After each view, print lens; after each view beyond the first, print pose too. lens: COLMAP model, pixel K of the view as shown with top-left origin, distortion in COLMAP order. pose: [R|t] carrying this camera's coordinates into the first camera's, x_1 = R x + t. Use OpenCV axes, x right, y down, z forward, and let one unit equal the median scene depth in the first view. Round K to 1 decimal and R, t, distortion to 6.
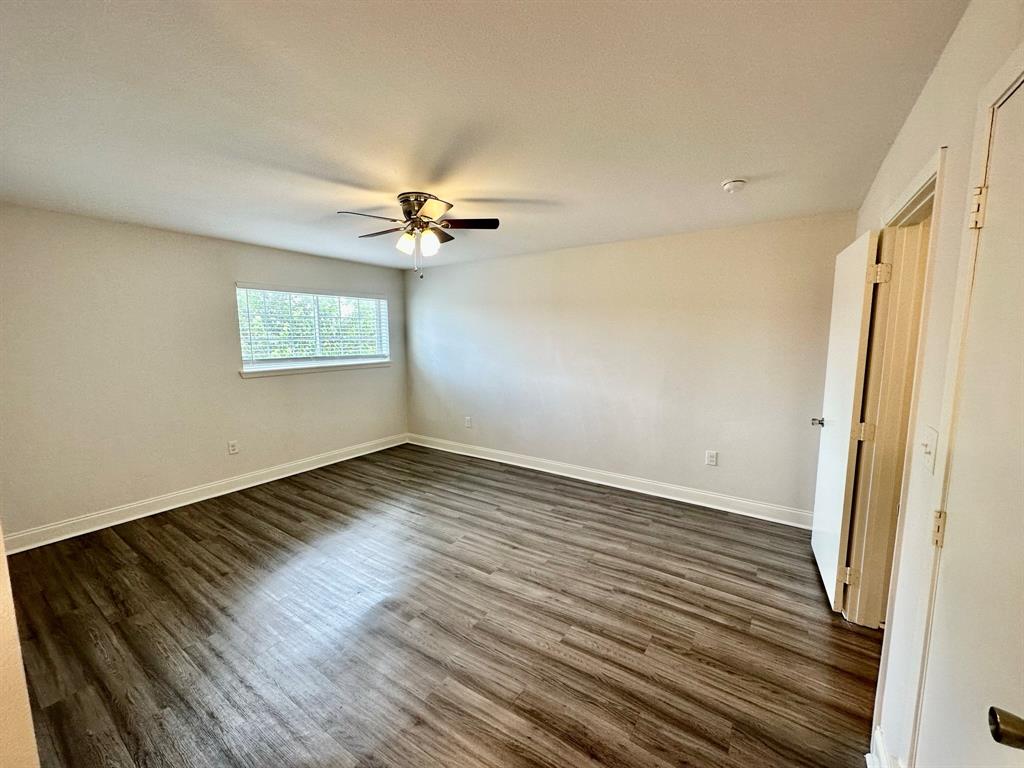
lens RADIAL K [[408.9, 0, 512.6], [0, 408.9, 386.4], [0, 0, 1]] dist [0.002811, -0.000290]
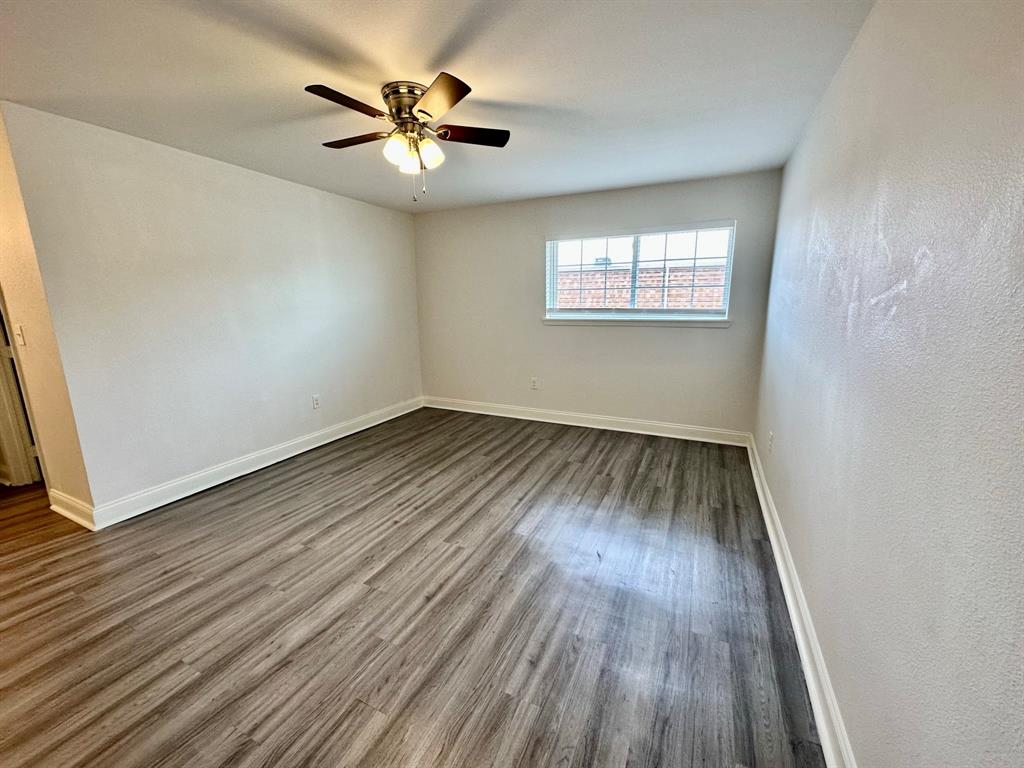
lens RADIAL K [[408.9, 0, 513.4], [0, 408.9, 385.1], [0, 0, 1]] dist [0.002811, -0.000290]
pose [[0.143800, 0.204418, -0.968264, 0.465467], [-0.111874, 0.975519, 0.189335, -0.064129], [0.983263, 0.081097, 0.163148, 0.782390]]
